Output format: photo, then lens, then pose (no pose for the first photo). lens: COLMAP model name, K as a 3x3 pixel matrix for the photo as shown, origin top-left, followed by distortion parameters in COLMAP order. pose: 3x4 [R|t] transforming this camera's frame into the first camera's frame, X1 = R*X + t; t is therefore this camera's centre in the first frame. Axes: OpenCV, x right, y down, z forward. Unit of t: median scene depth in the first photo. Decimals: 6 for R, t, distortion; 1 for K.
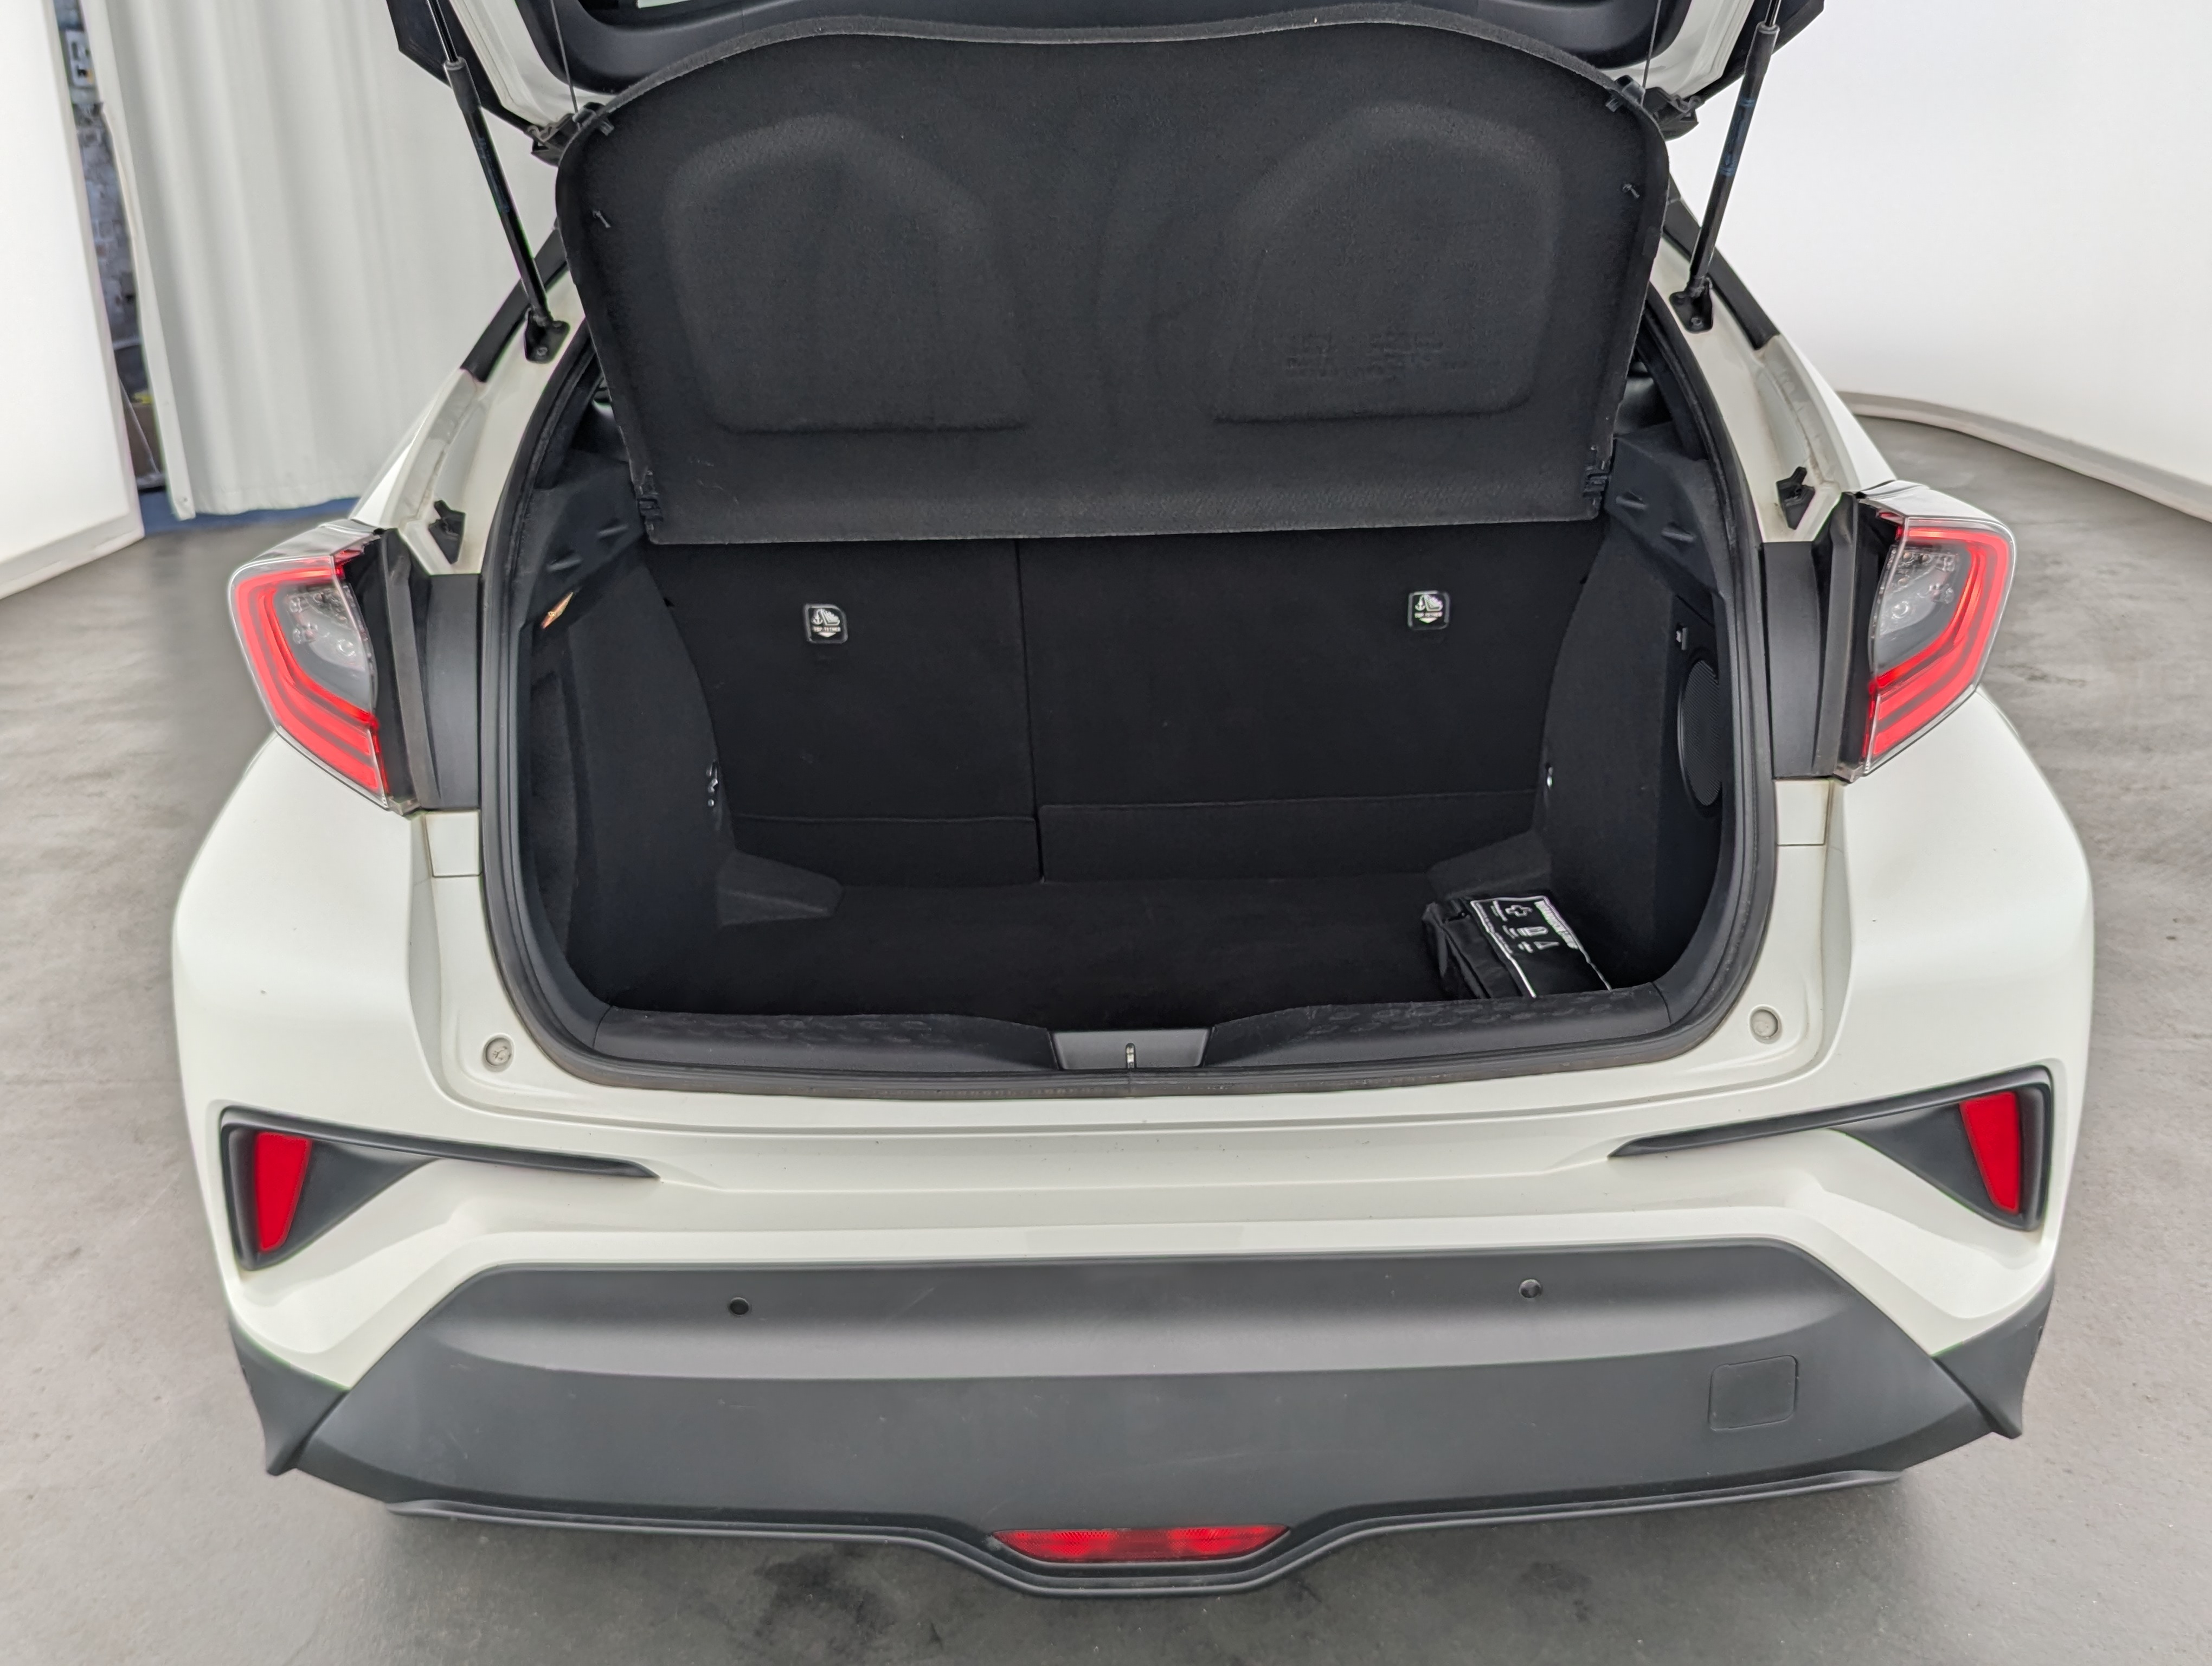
lens RADIAL K [[2146.3, 0, 1116.7], [0, 2146.3, 820.0], [0, 0, 1]] dist [0.044501, 0.000000]
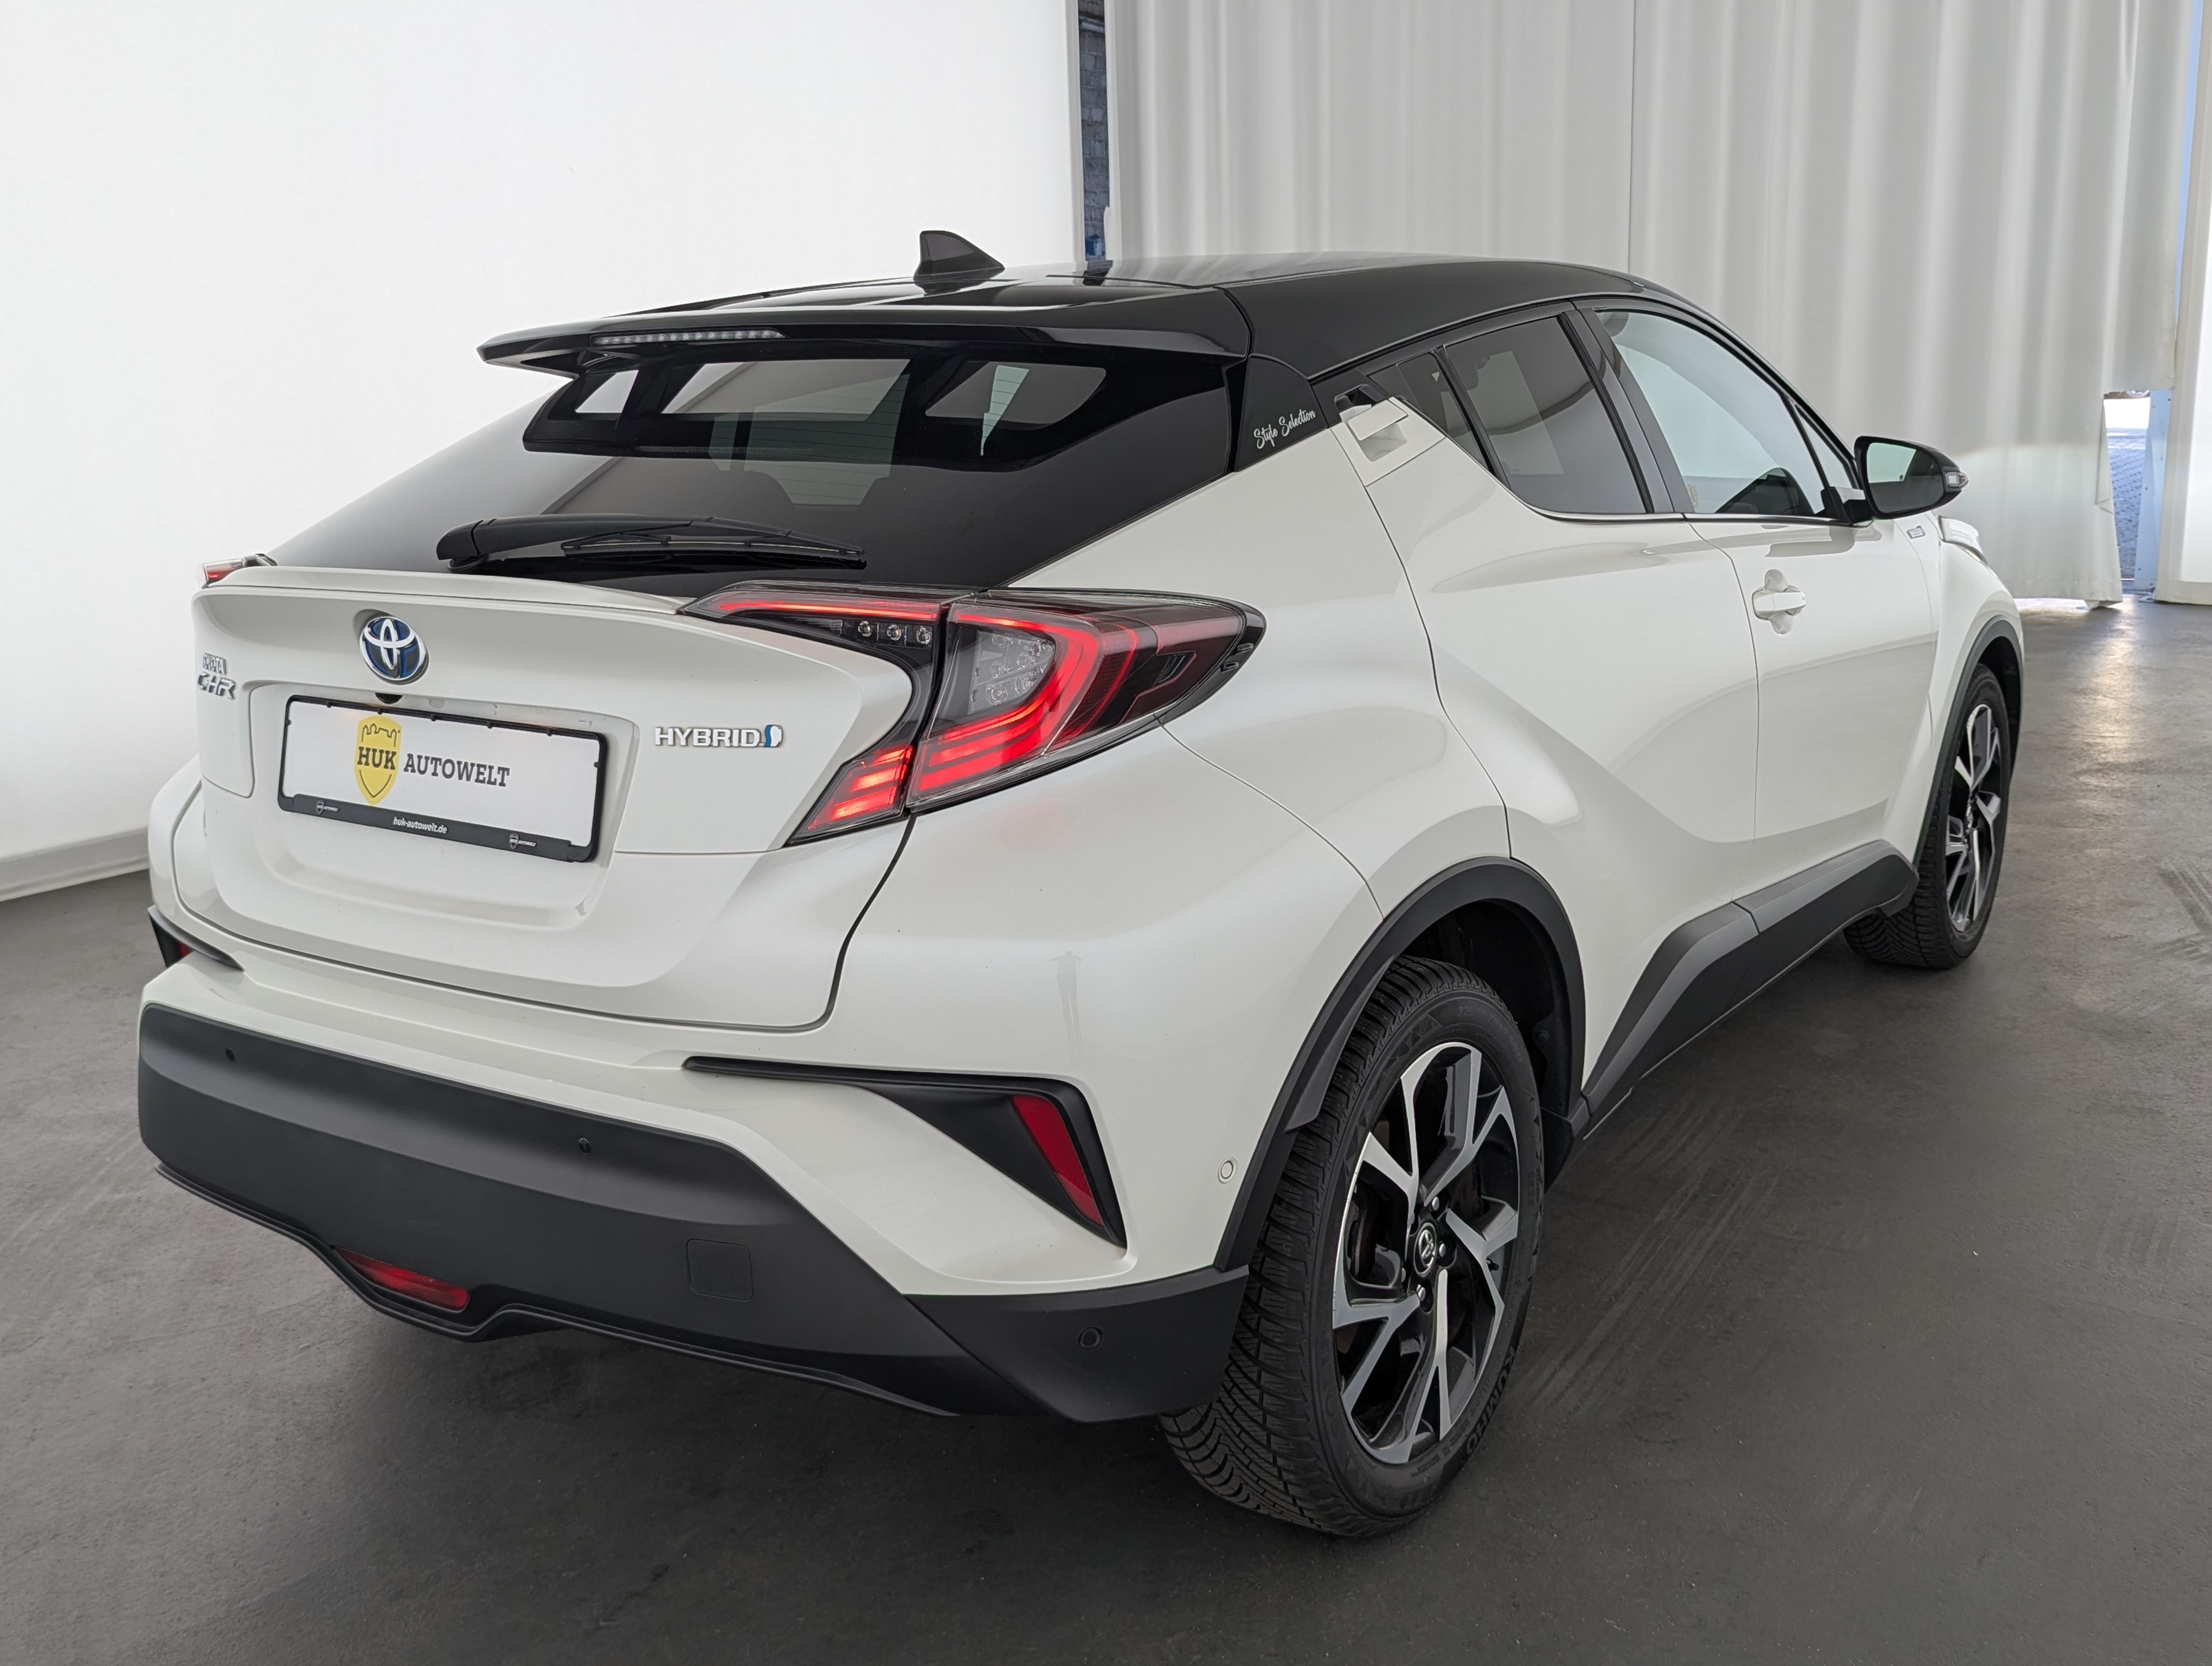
lens RADIAL K [[2146.3, 0, 1115.9], [0, 2146.3, 823.8], [0, 0, 1]] dist [0.044501, 0.000000]
pose [[0.824934, 0.120474, -0.552241, 0.858382], [-0.164701, 0.985857, -0.030960, 0.005854], [0.540701, 0.116495, 0.833110, 0.029452]]
